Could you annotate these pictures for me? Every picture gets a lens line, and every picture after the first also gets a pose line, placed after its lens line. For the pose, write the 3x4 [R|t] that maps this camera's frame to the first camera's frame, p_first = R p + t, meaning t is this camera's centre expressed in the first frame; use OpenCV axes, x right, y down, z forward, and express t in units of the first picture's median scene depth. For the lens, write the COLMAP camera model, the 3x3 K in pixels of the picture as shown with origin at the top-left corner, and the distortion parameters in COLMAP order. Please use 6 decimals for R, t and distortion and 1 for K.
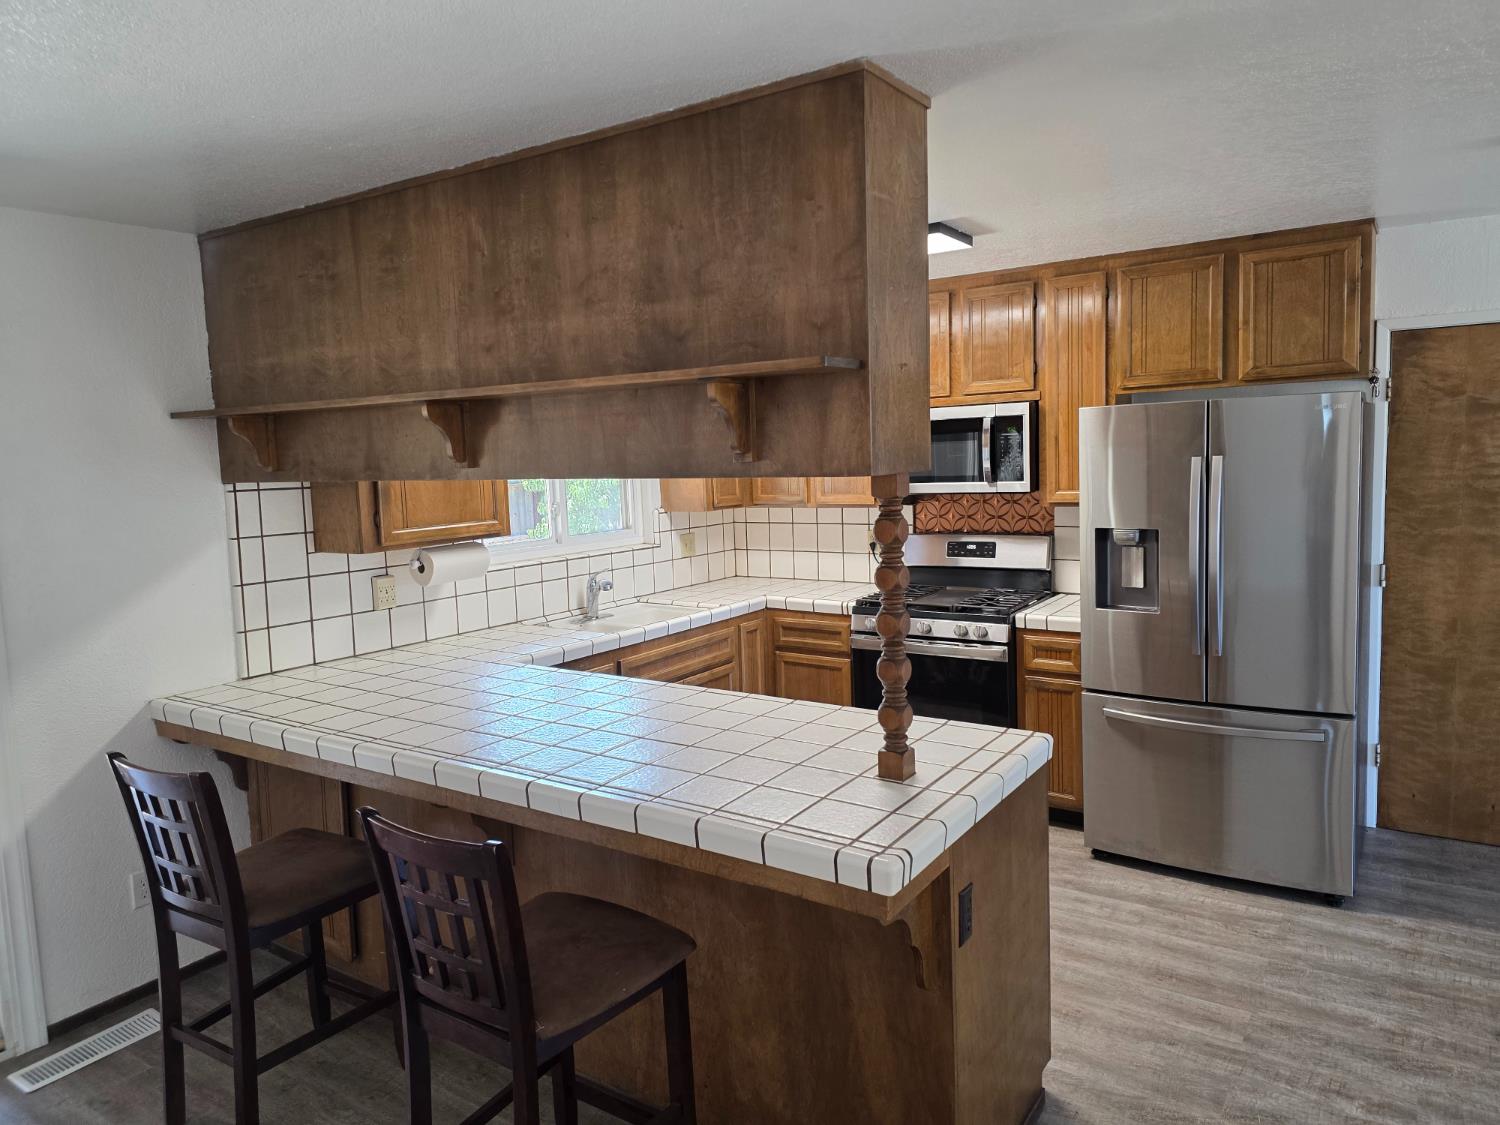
lens RADIAL K [[1011.4, 0, 749.1], [0, 1011.4, 559.9], [0, 0, 1]] dist [0.085274, -0.087901]
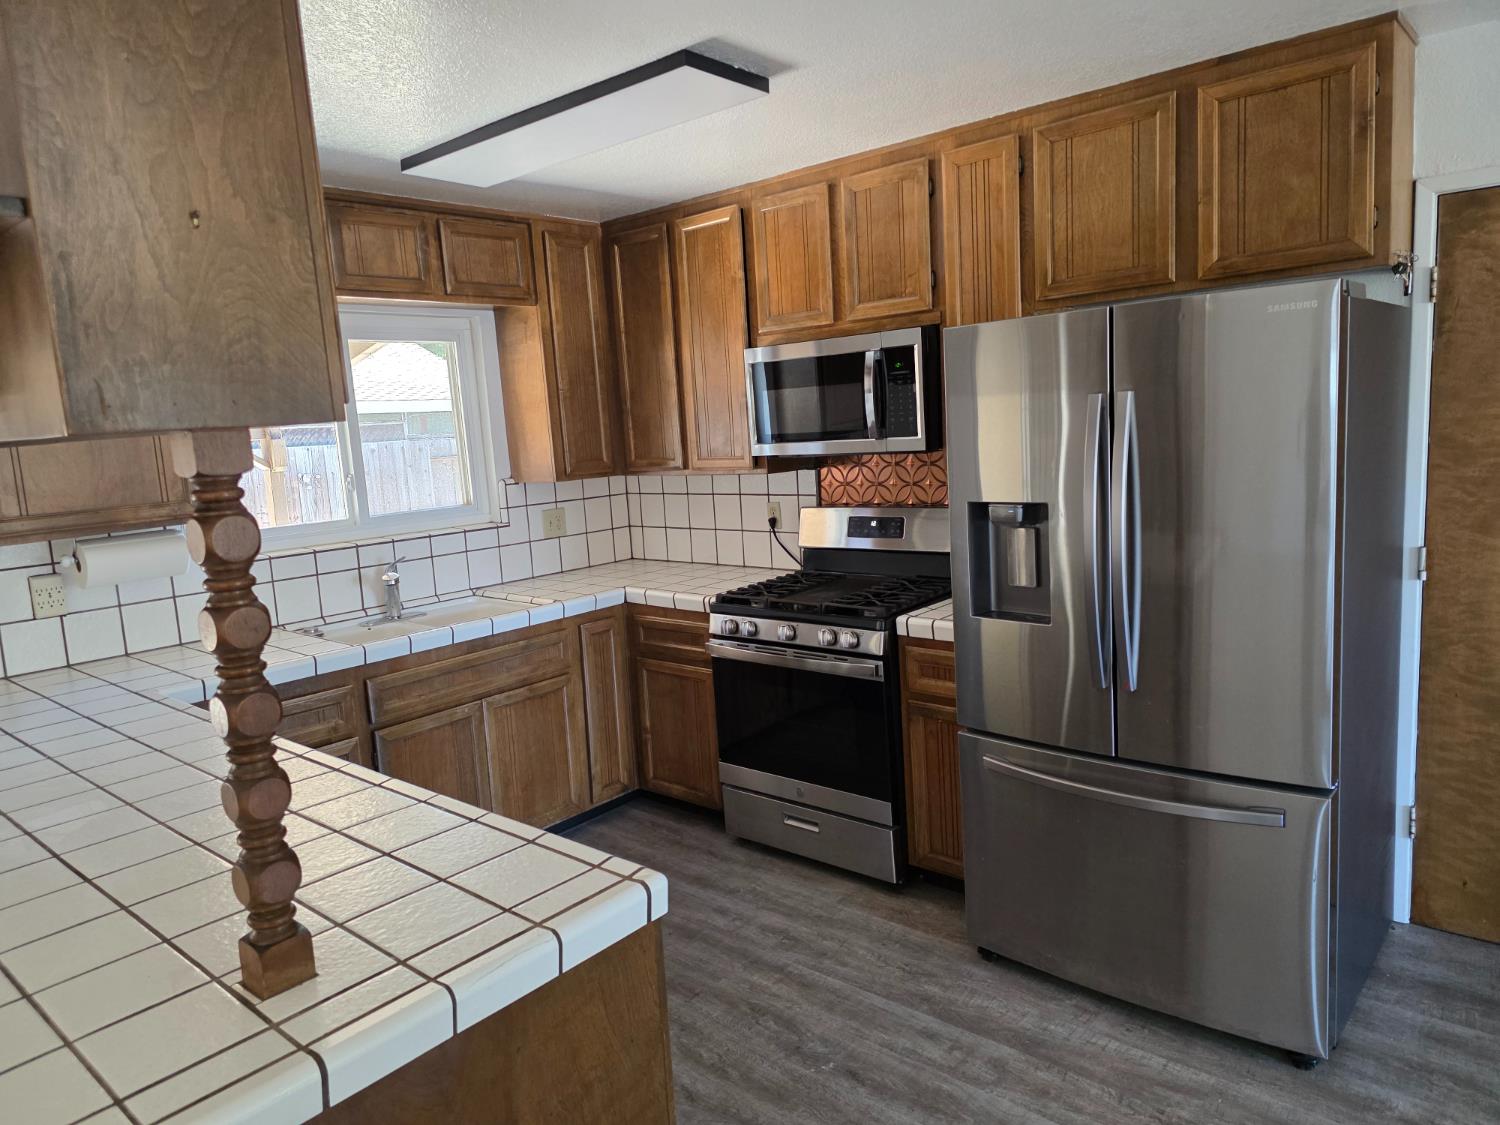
lens RADIAL K [[1005.4, 0, 745.6], [0, 1005.4, 571.9], [0, 0, 1]] dist [0.081470, -0.077707]
pose [[0.991746, -0.005726, -0.128093, 0.262029], [0.012149, 0.998704, 0.049415, -0.018346], [0.127644, -0.050563, 0.990530, 0.277216]]
